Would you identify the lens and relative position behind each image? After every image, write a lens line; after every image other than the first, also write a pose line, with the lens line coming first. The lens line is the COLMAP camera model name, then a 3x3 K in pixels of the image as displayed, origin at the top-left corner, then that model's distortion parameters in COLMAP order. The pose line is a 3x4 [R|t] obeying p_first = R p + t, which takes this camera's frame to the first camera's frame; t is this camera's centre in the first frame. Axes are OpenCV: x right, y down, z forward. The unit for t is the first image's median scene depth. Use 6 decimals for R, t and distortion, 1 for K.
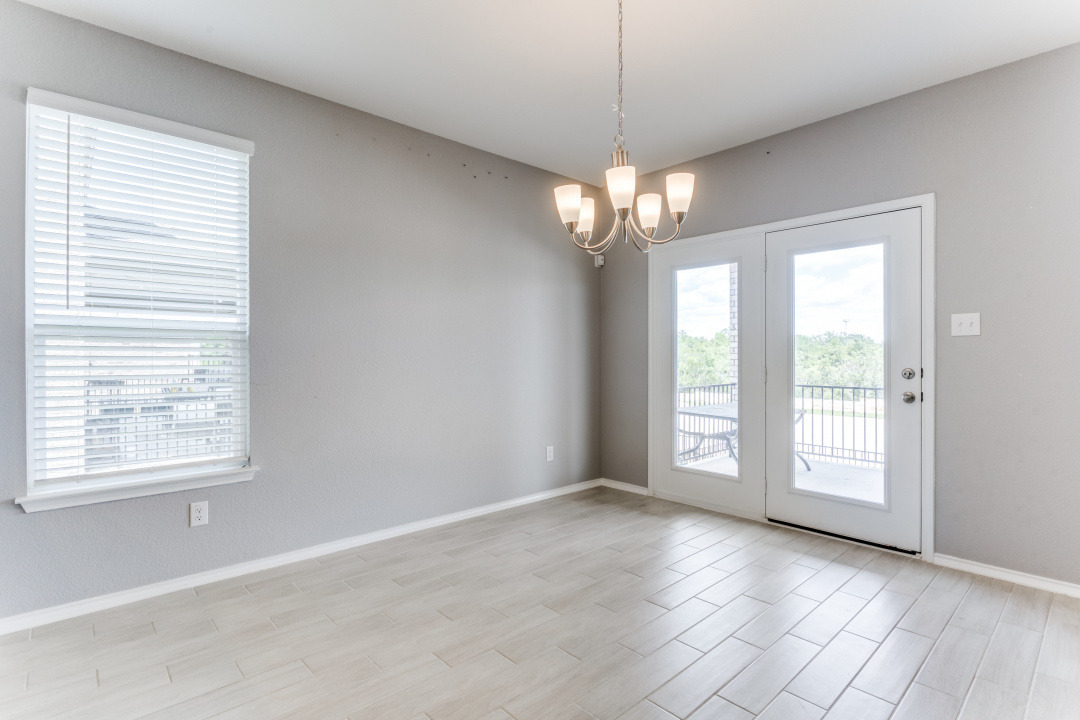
lens RADIAL K [[519.4, 0, 535.1], [0, 519.4, 355.5], [0, 0, 1]] dist [-0.010165, 0.002757]
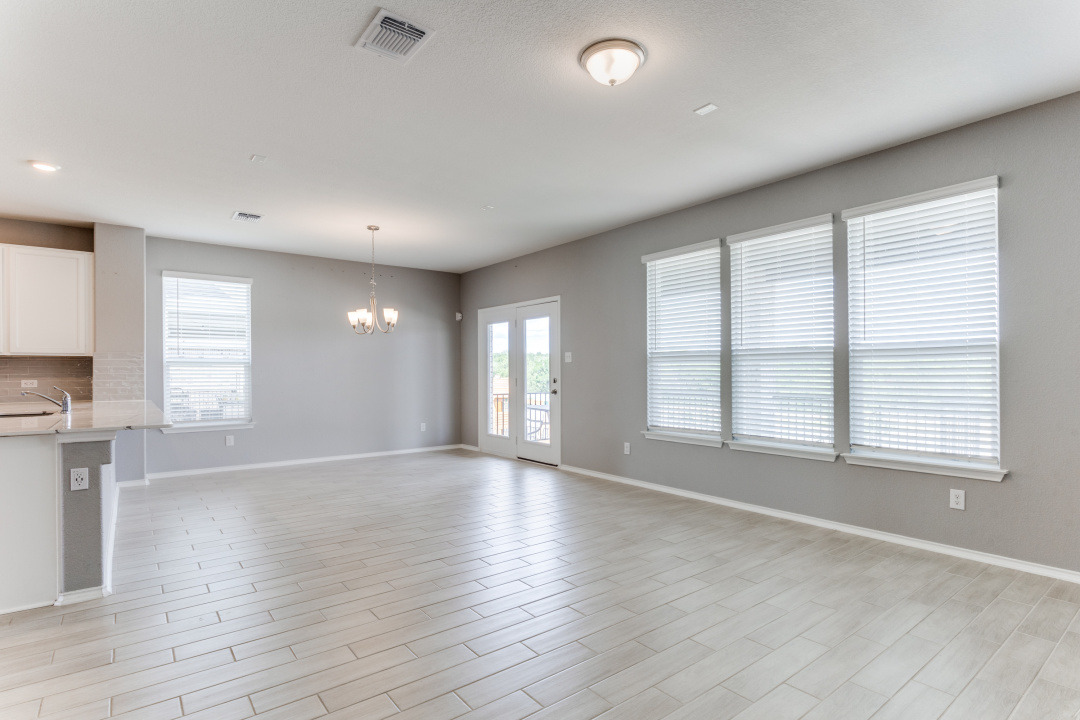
lens RADIAL K [[544.9, 0, 560.5], [0, 544.9, 372.1], [0, 0, 1]] dist [-0.014986, 0.004362]
pose [[0.998323, -0.004590, -0.057700, 0.850625], [0.004586, 0.999989, -0.000209, 0.001749], [0.057701, -0.000056, 0.998334, -1.173001]]
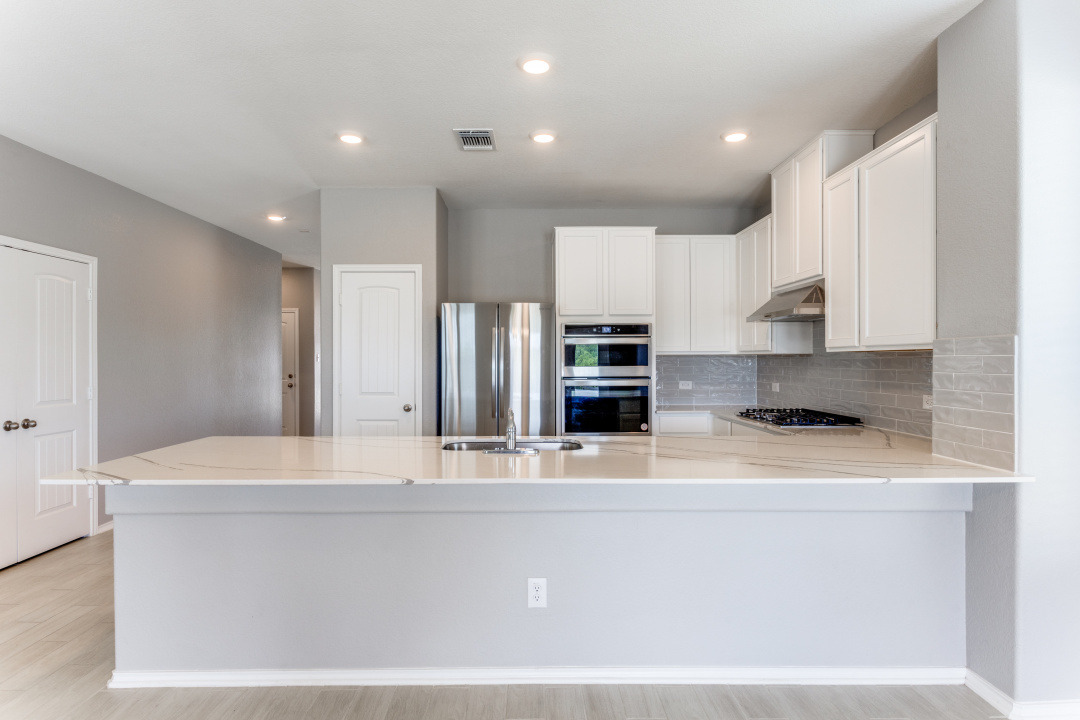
lens RADIAL K [[564.5, 0, 530.2], [0, 564.5, 359.7], [0, 0, 1]] dist [-0.000127, -0.000850]
pose [[-0.665518, 0.002511, -0.746377, 0.201992], [0.002448, 0.999996, 0.001181, -0.045348], [0.746378, -0.001041, -0.665522, 0.611267]]
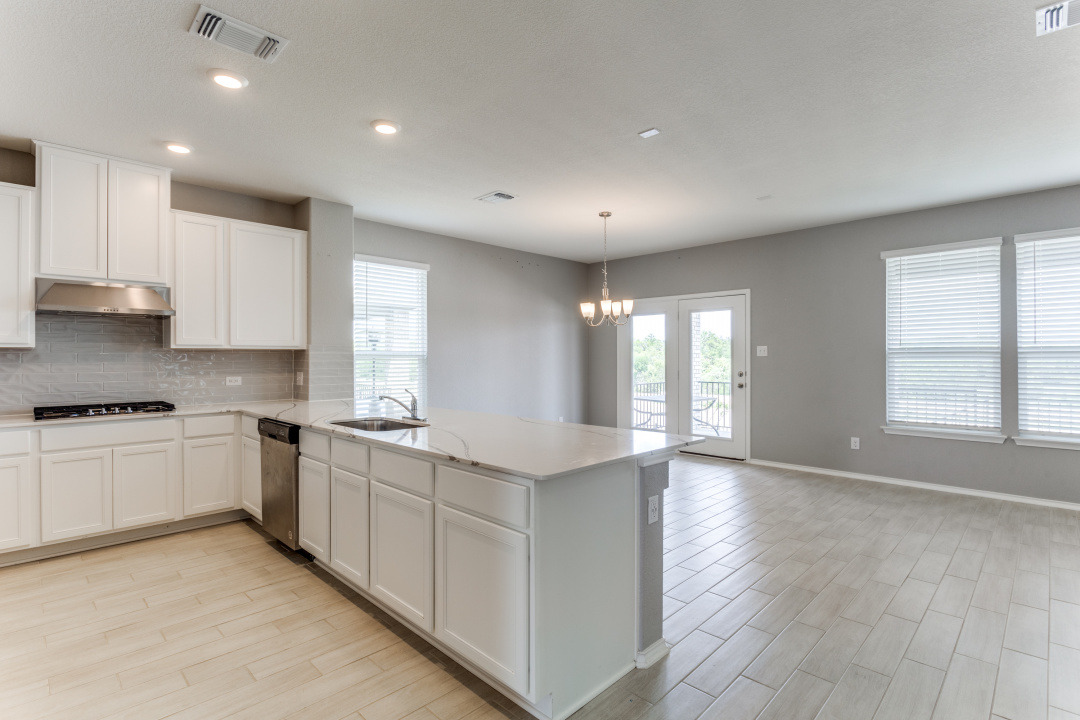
lens RADIAL K [[519.4, 0, 534.1], [0, 519.4, 357.3], [0, 0, 1]] dist [-0.010165, 0.002757]
pose [[0.998672, -0.002572, 0.051448, -0.209951], [0.002619, 0.999996, -0.000858, -0.031970], [-0.051445, 0.000991, 0.998675, -1.017003]]
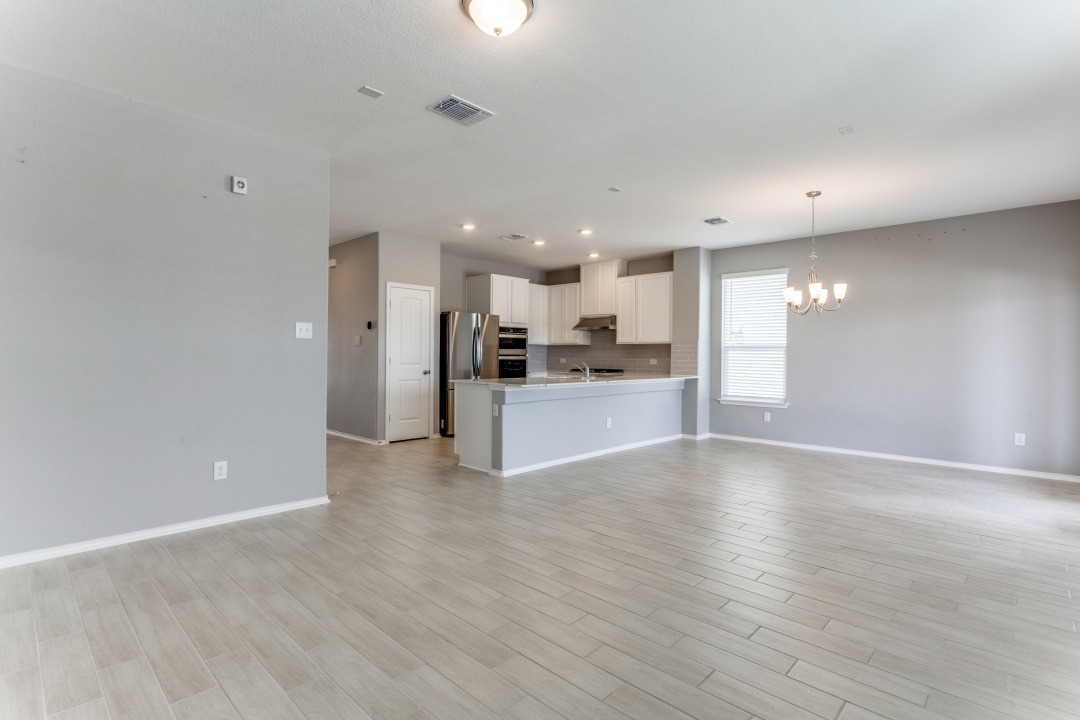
lens RADIAL K [[519.4, 0, 529.5], [0, 519.4, 356.8], [0, 0, 1]] dist [-0.010165, 0.002757]
pose [[0.059360, 0.005059, -0.998224, 1.627070], [-0.009658, 0.999943, 0.004494, 0.000755], [0.998190, 0.009374, 0.059406, -0.307198]]
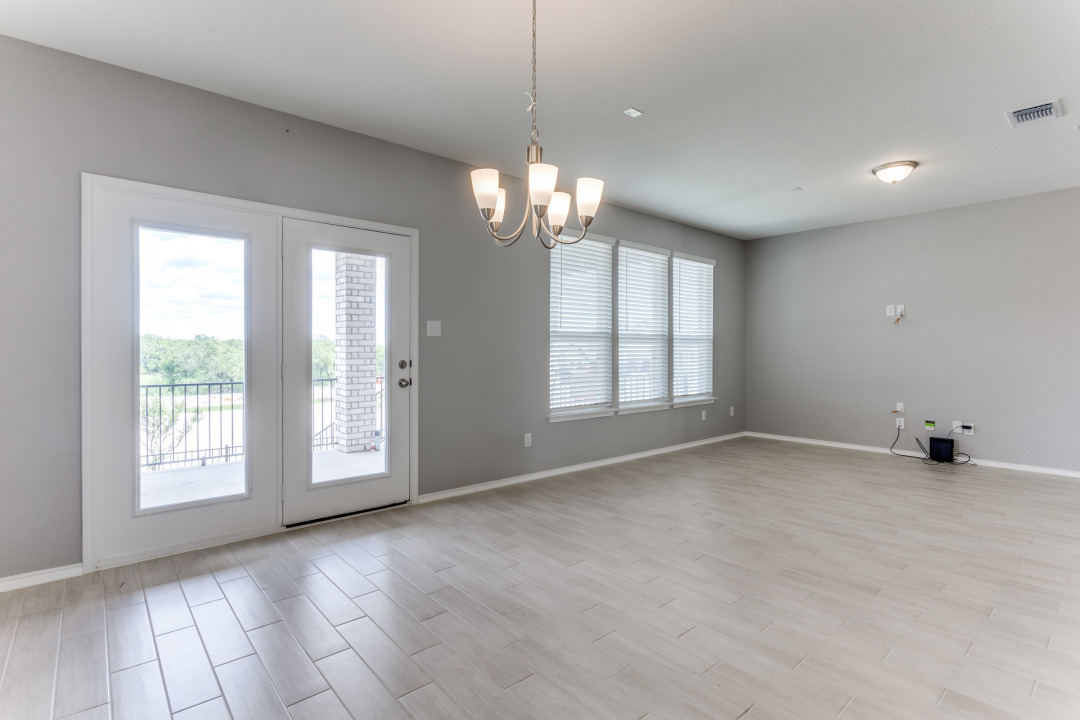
lens RADIAL K [[519.4, 0, 534.9], [0, 519.4, 353.5], [0, 0, 1]] dist [-0.010165, 0.002757]
pose [[0.027308, -0.005690, 0.999611, -0.541143], [-0.001297, 0.999983, 0.005728, 0.000466], [-0.999626, -0.001453, 0.027300, 0.619769]]
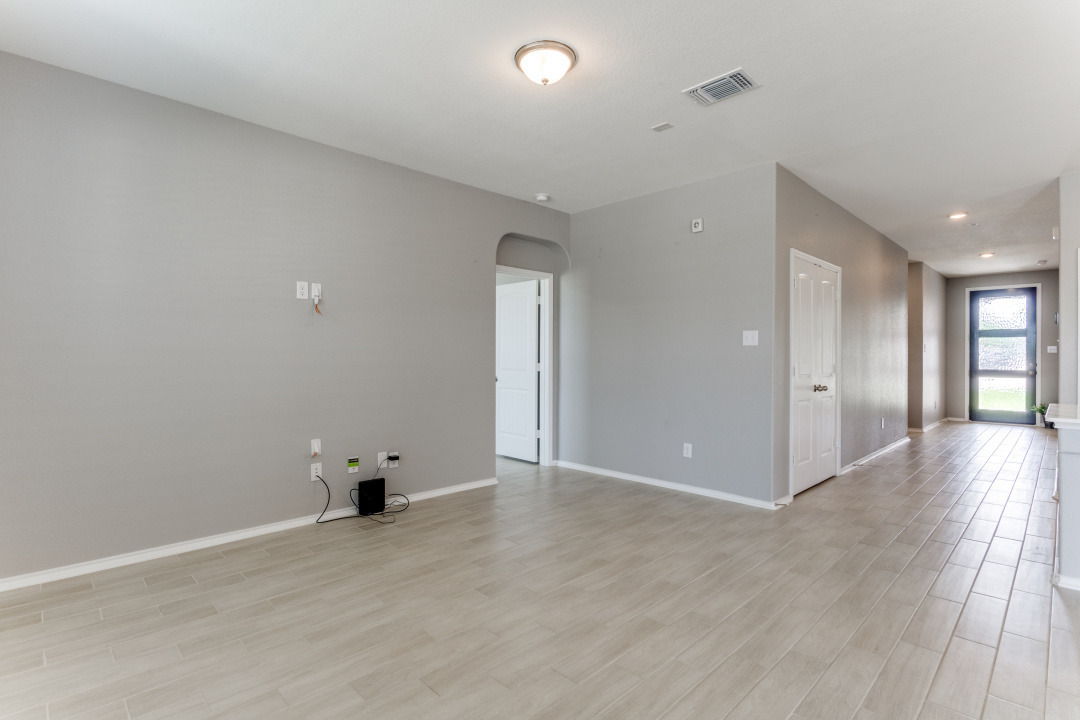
lens RADIAL K [[519.4, 0, 540.3], [0, 519.4, 353.0], [0, 0, 1]] dist [-0.010165, 0.002757]
pose [[-0.999238, -0.004006, -0.038824, 0.925688], [-0.003738, 0.999969, -0.006962, -0.002393], [0.038851, -0.006811, -0.999222, 0.547481]]
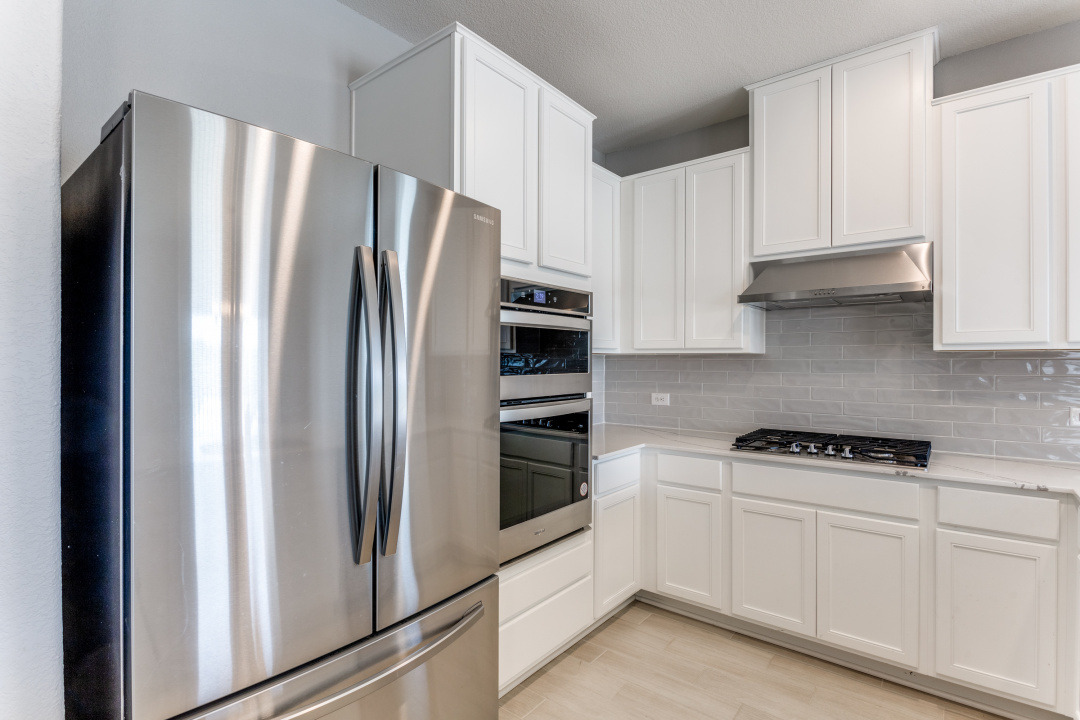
lens RADIAL K [[519.4, 0, 532.6], [0, 519.4, 362.3], [0, 0, 1]] dist [-0.010165, 0.002757]
pose [[0.157030, 0.001162, -0.987593, -0.422787], [-0.001284, 0.999999, 0.000973, -0.041511], [0.987593, 0.001115, 0.157031, -0.353681]]
